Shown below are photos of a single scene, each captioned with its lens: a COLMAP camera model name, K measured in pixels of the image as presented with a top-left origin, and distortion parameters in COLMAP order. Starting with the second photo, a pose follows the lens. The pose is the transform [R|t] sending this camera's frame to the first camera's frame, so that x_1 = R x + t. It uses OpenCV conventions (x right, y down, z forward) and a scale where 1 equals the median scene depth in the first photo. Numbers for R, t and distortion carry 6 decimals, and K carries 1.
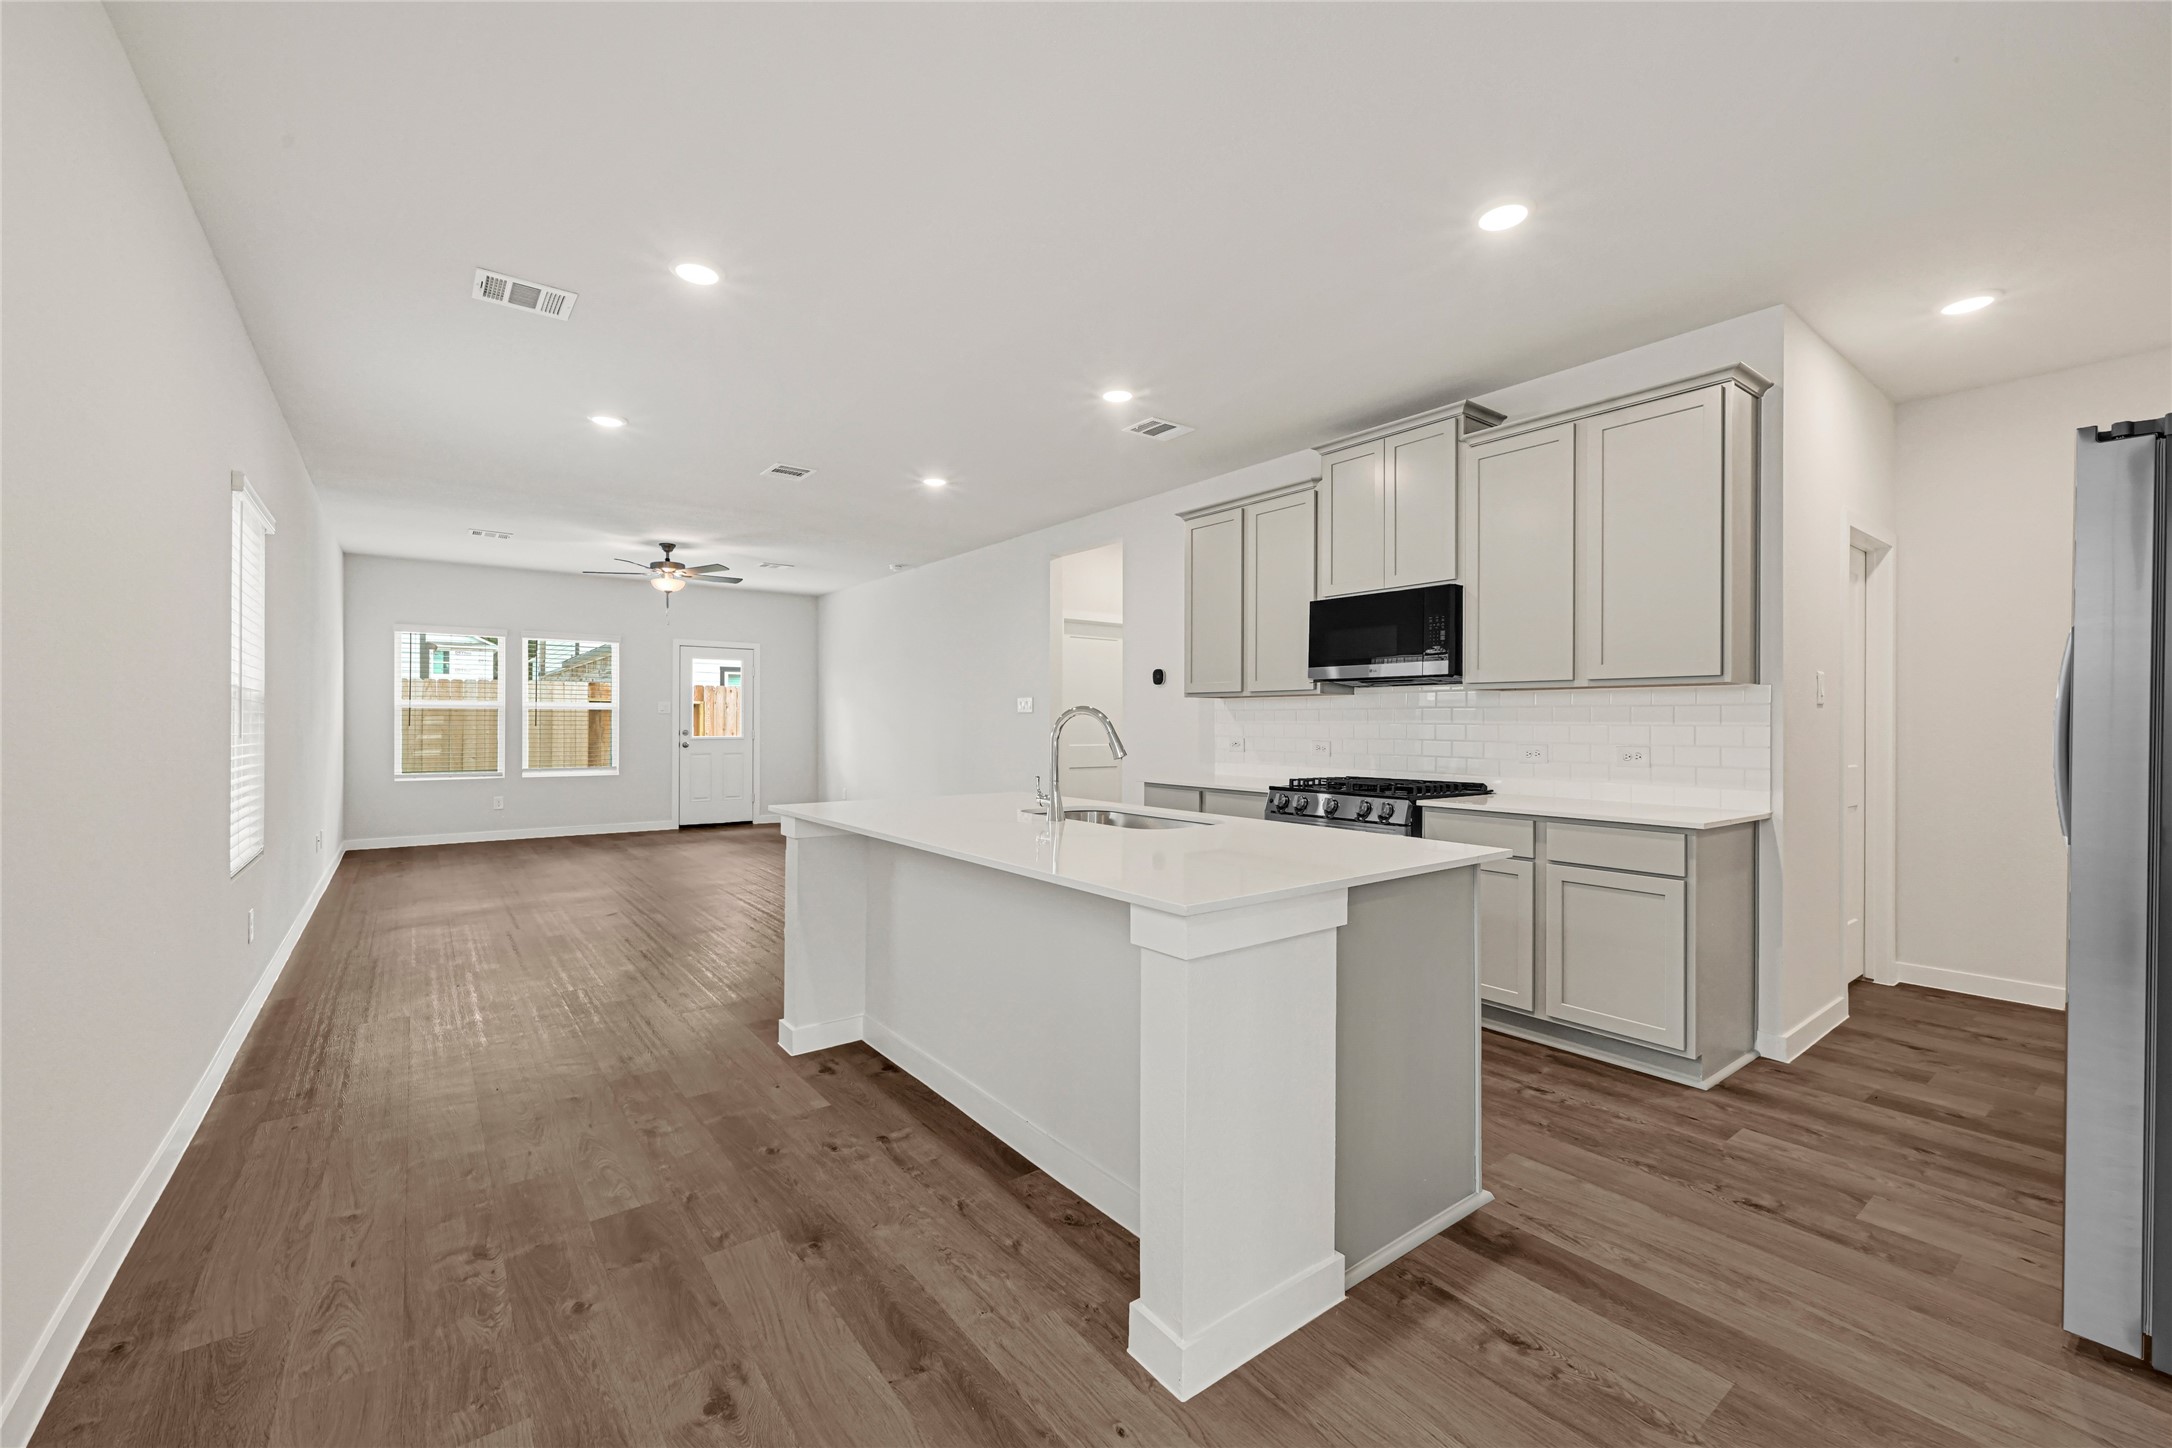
lens RADIAL K [[878.0, 0, 1086.0], [0, 878.0, 724.0], [0, 0, 1]] dist [0.008933, 0.000195]
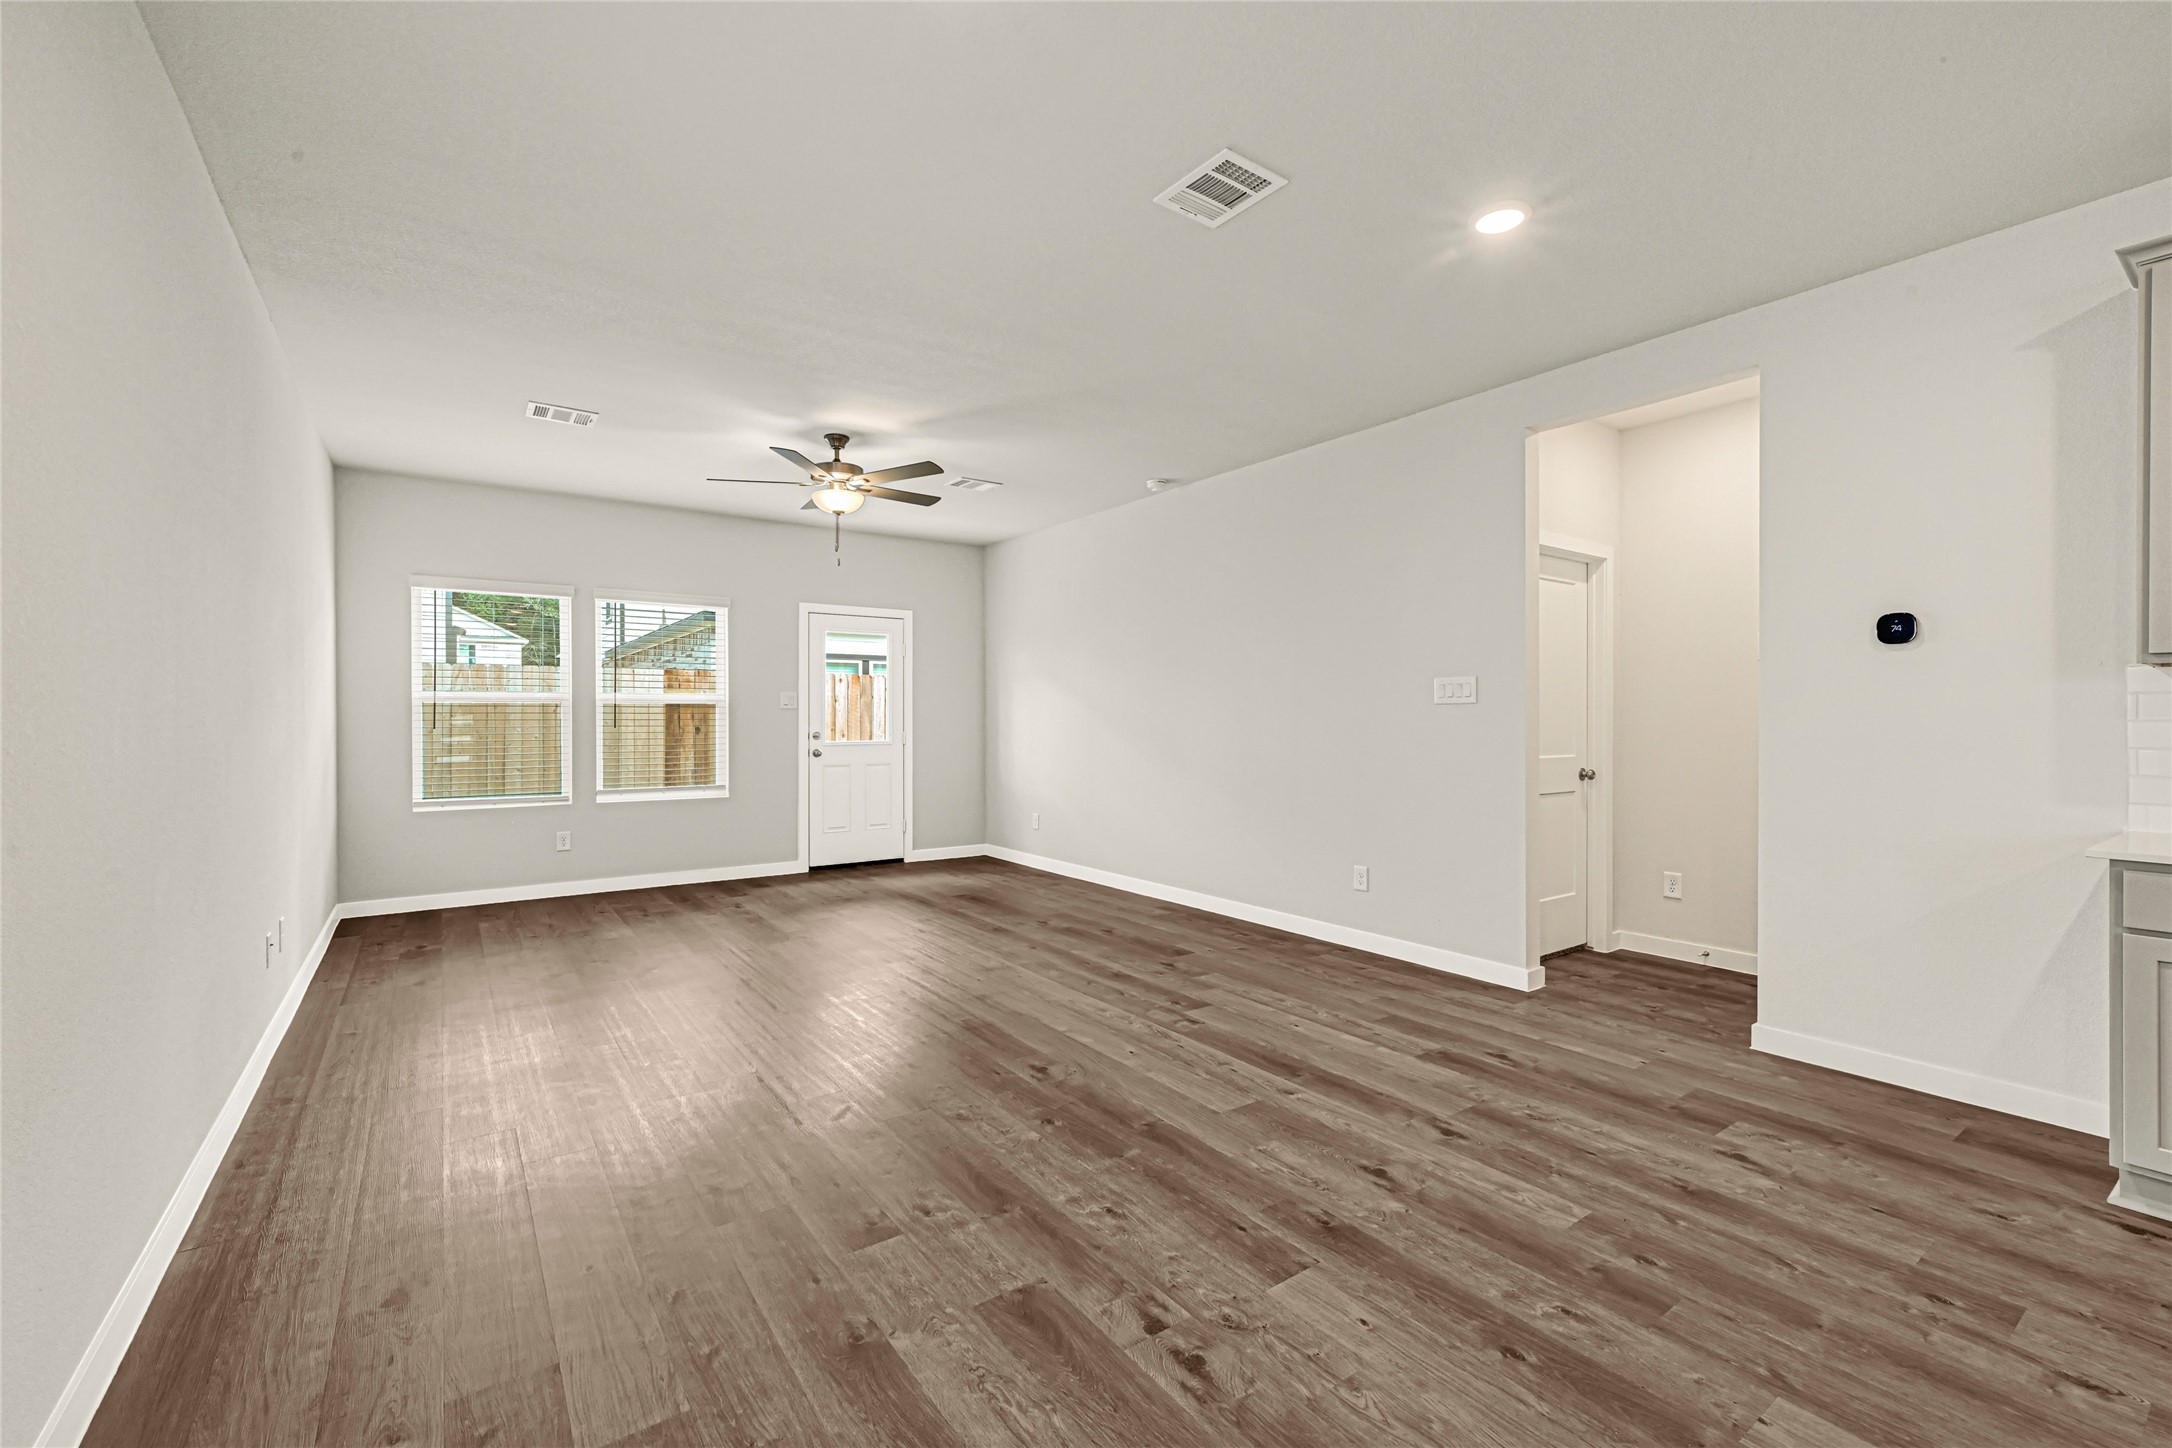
lens RADIAL K [[878.0, 0, 1086.0], [0, 878.0, 724.0], [0, 0, 1]] dist [0.008933, 0.000195]
pose [[0.999804, -0.006652, -0.018667, -0.244839], [0.006813, 0.999940, 0.008573, -0.004239], [0.018609, -0.008699, 0.999789, 0.321535]]
